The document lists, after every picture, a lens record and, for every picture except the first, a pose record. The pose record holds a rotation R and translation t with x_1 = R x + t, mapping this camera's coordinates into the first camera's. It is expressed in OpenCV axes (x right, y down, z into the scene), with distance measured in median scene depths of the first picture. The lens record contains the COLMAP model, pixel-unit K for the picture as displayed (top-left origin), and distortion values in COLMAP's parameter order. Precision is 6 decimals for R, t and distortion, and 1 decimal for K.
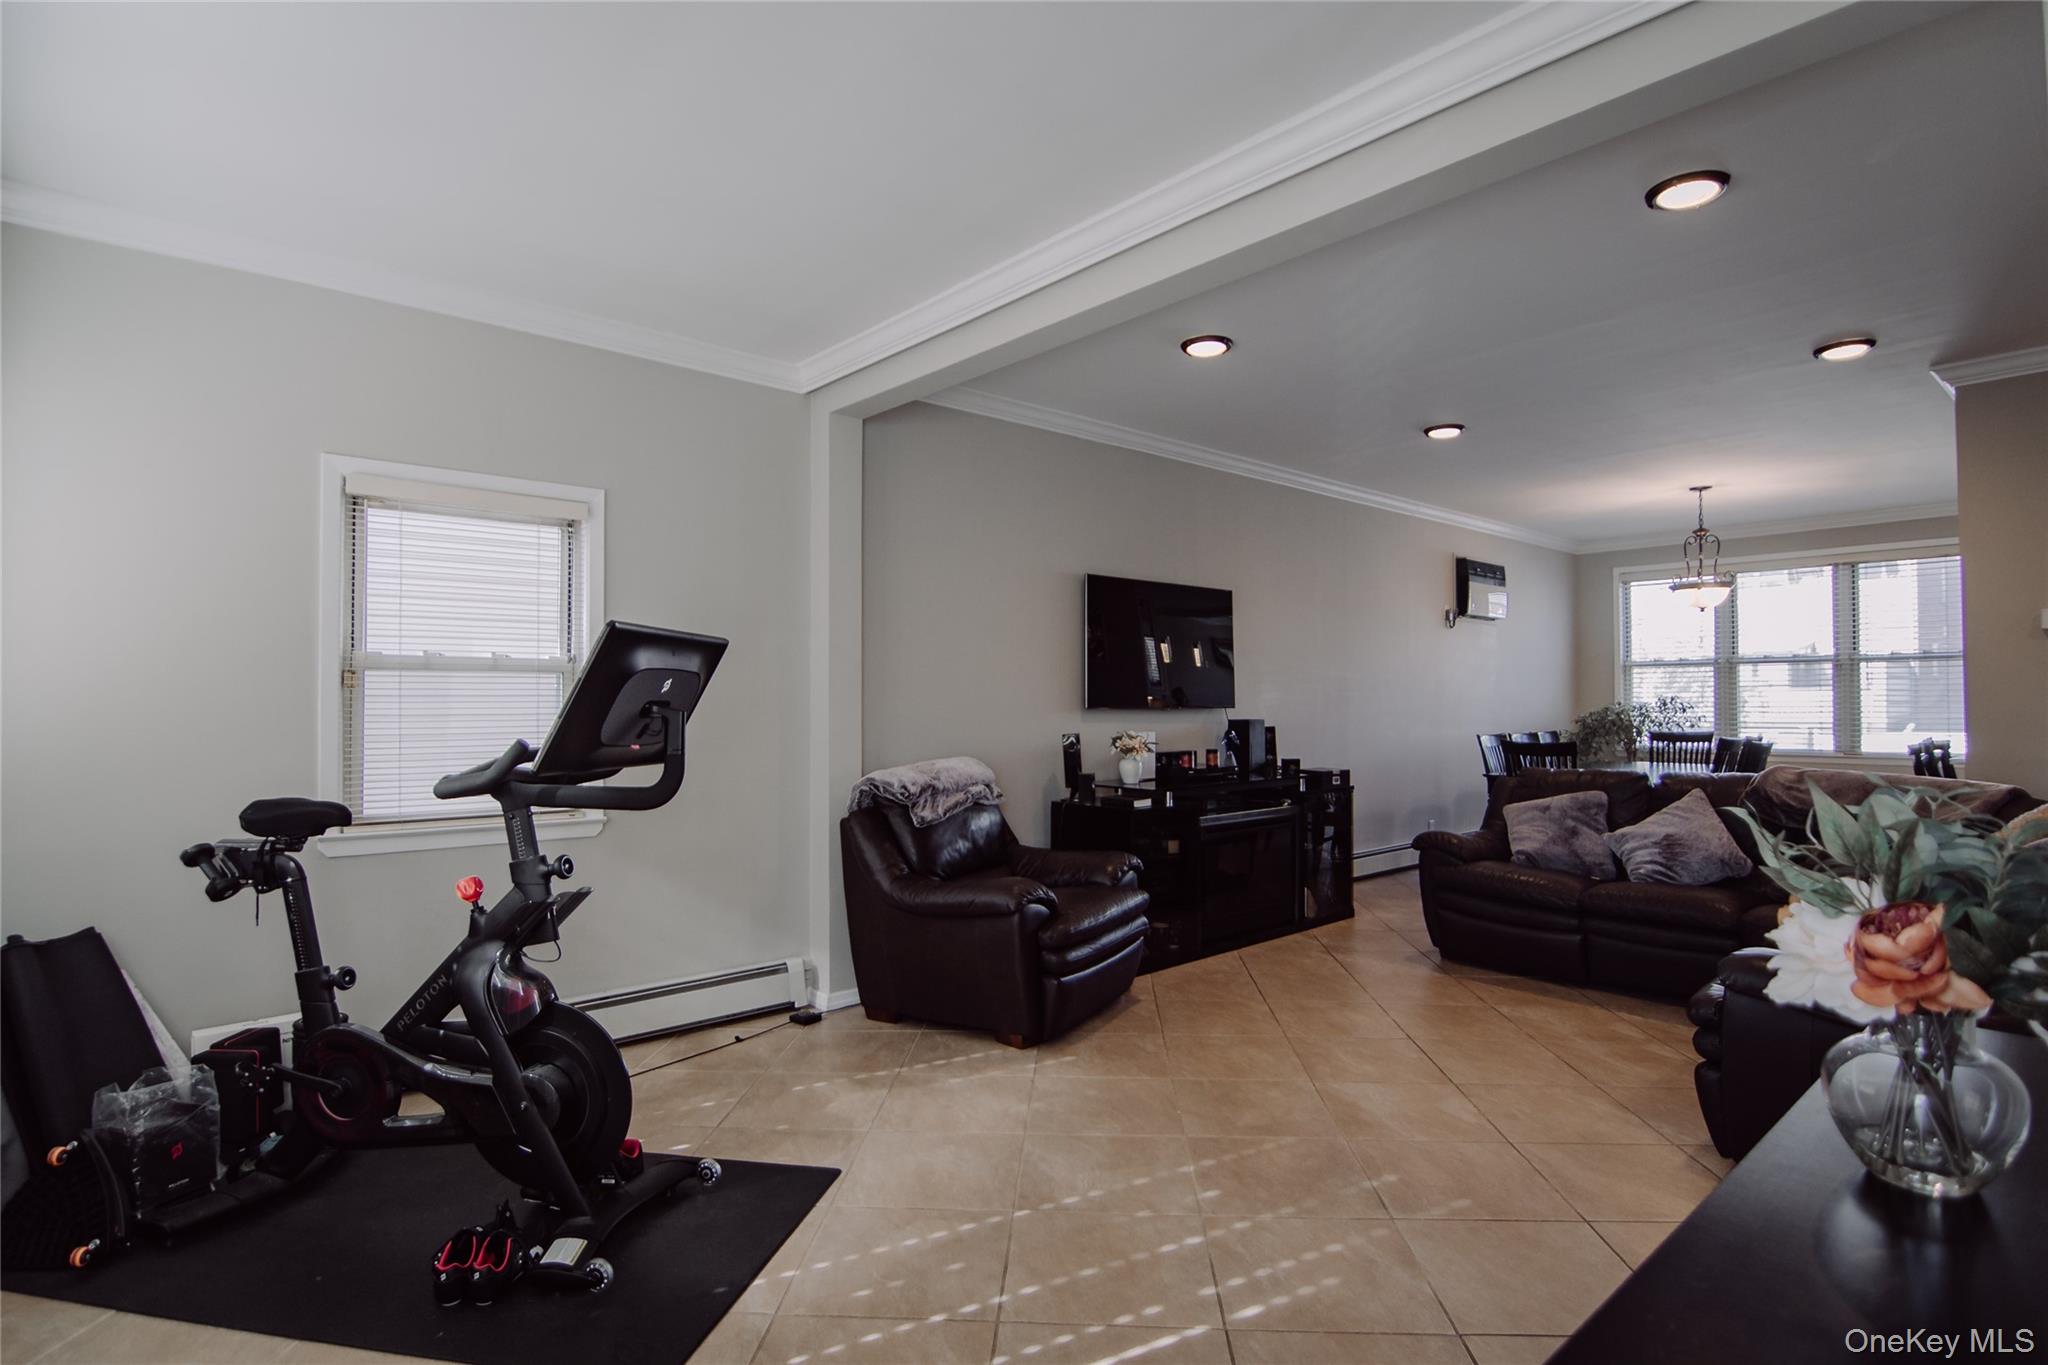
lens RADIAL K [[1056.8, 0, 1041.9], [0, 1056.8, 679.7], [0, 0, 1]] dist [-0.029607, -0.000762]
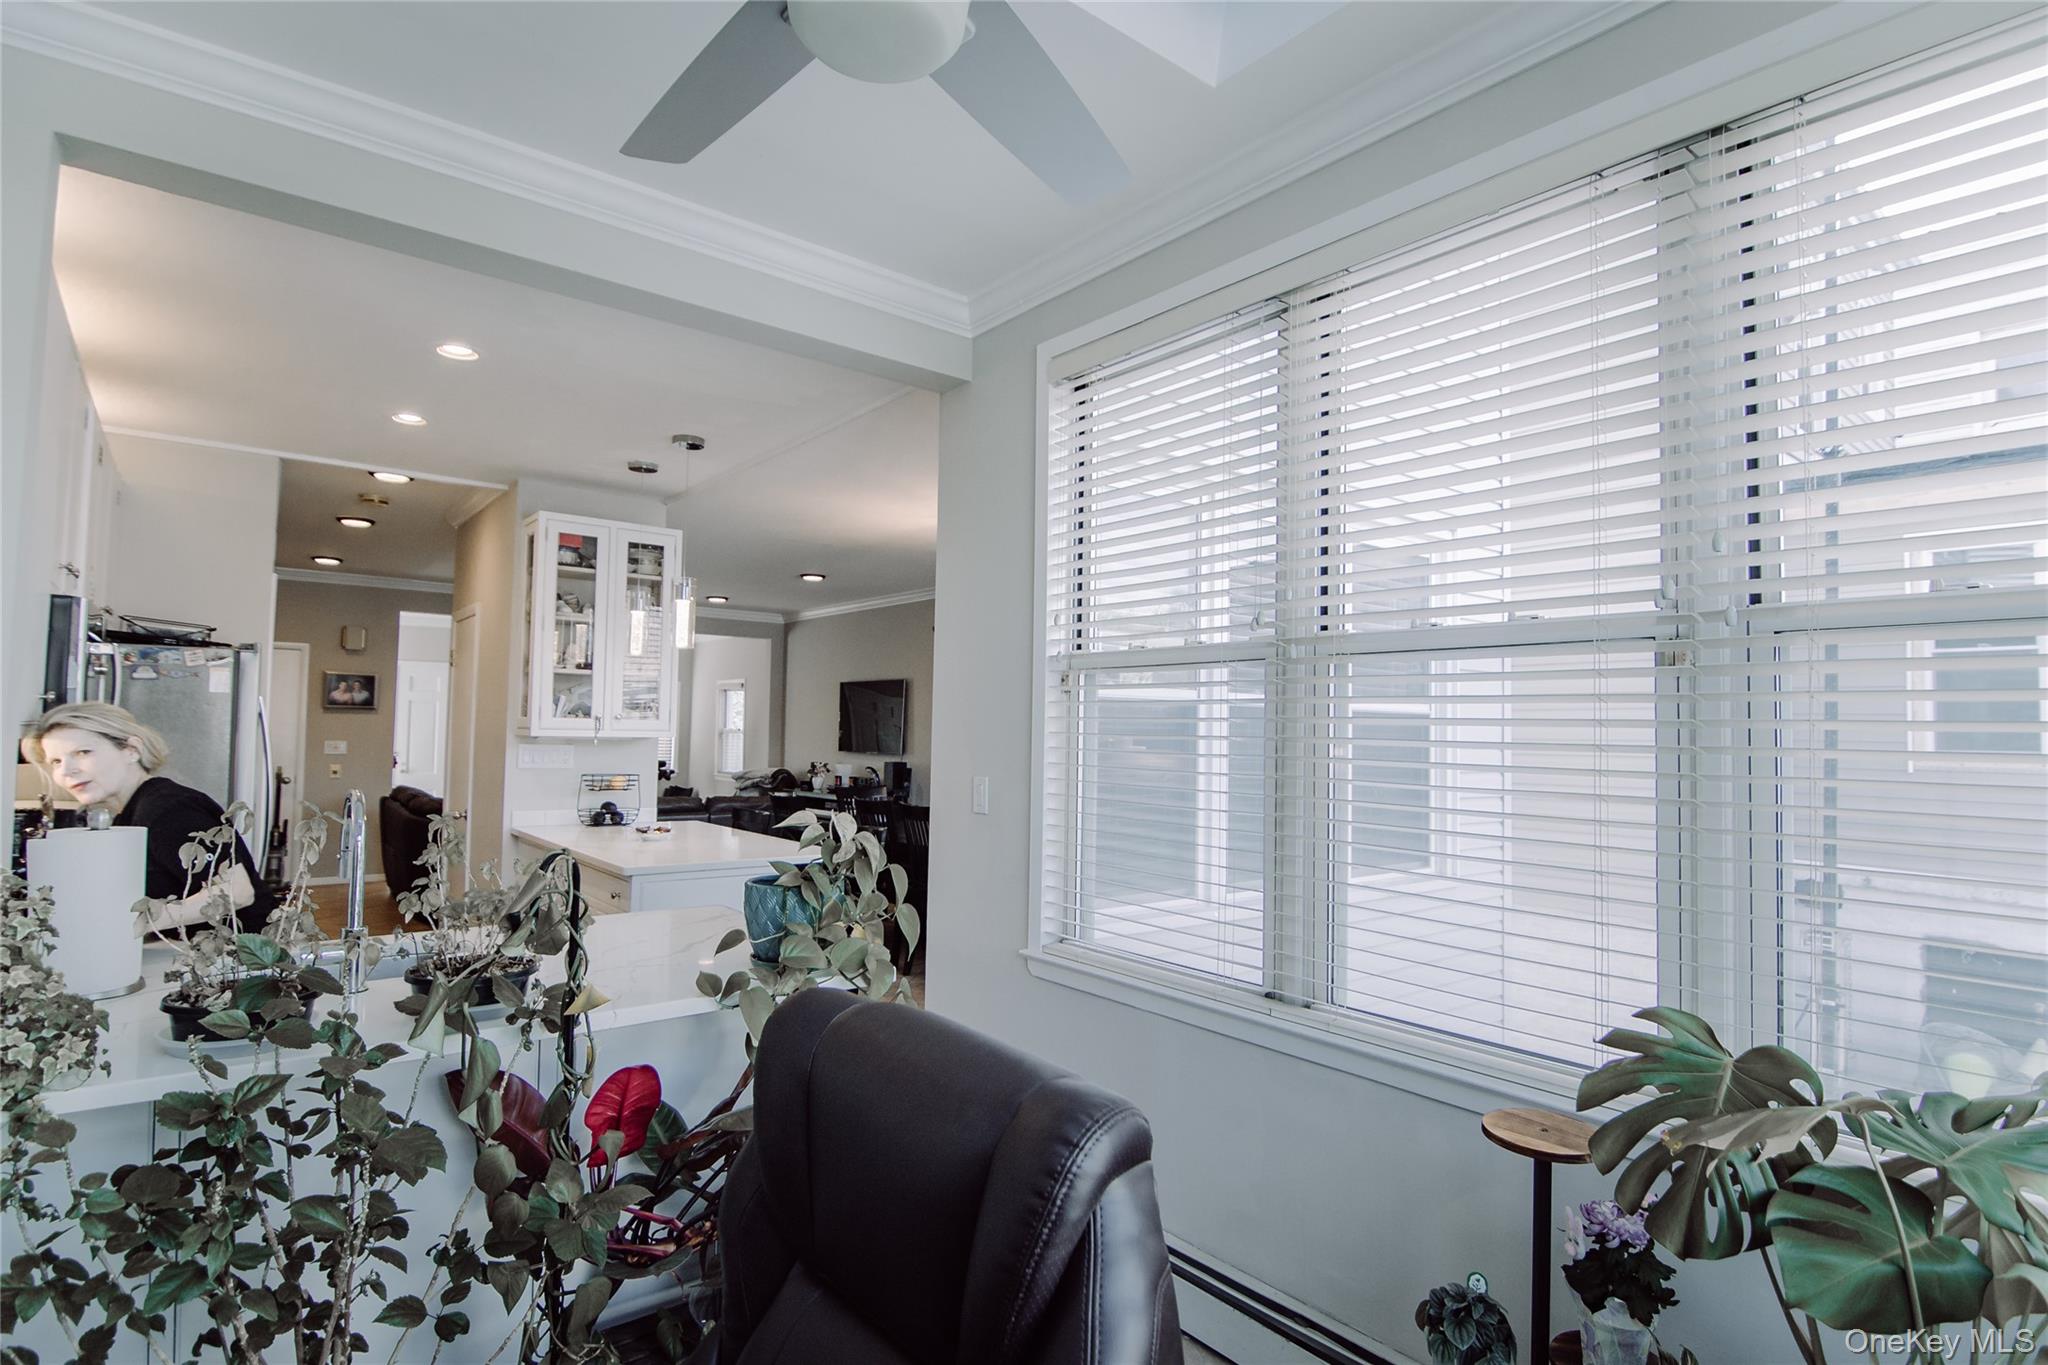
lens RADIAL K [[1056.8, 0, 1041.9], [0, 1056.8, 679.7], [0, 0, 1]] dist [-0.029607, -0.000762]
pose [[-0.054679, -0.051261, -0.997187, 1.723210], [0.001723, 0.998675, -0.051431, -0.003692], [0.998502, -0.004530, -0.054518, 1.287624]]
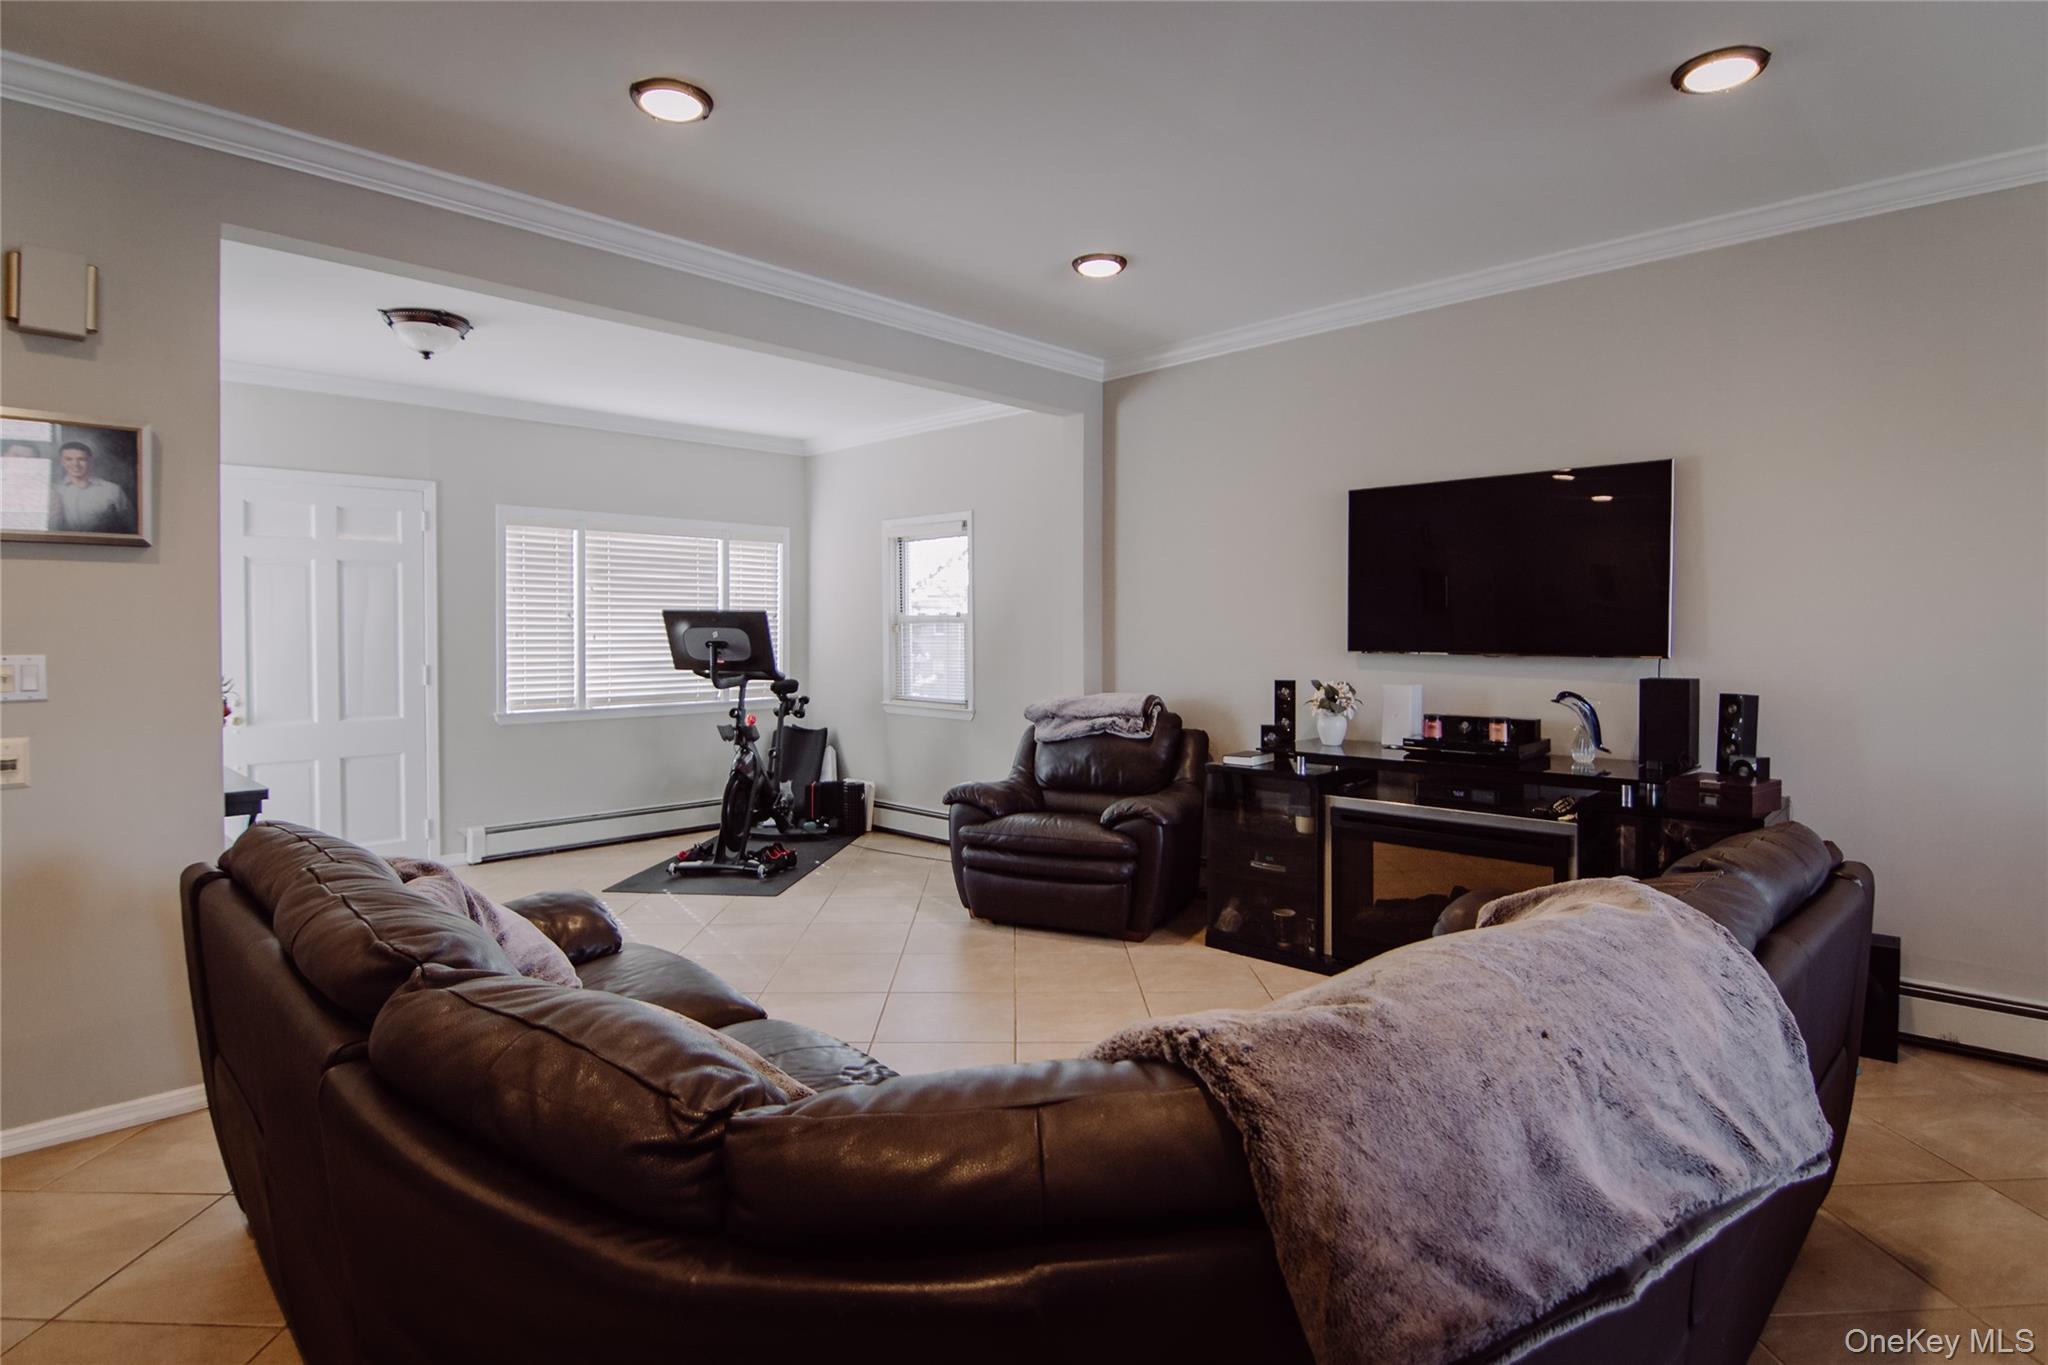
lens RADIAL K [[1081.4, 0, 1017.6], [0, 1081.4, 656.9], [0, 0, 1]] dist [0.000698, -0.000365]
pose [[0.031375, 0.022346, -0.999258, 0.774988], [0.019111, 0.999554, 0.022953, 0.004748], [0.999325, -0.019817, 0.030933, 0.621713]]
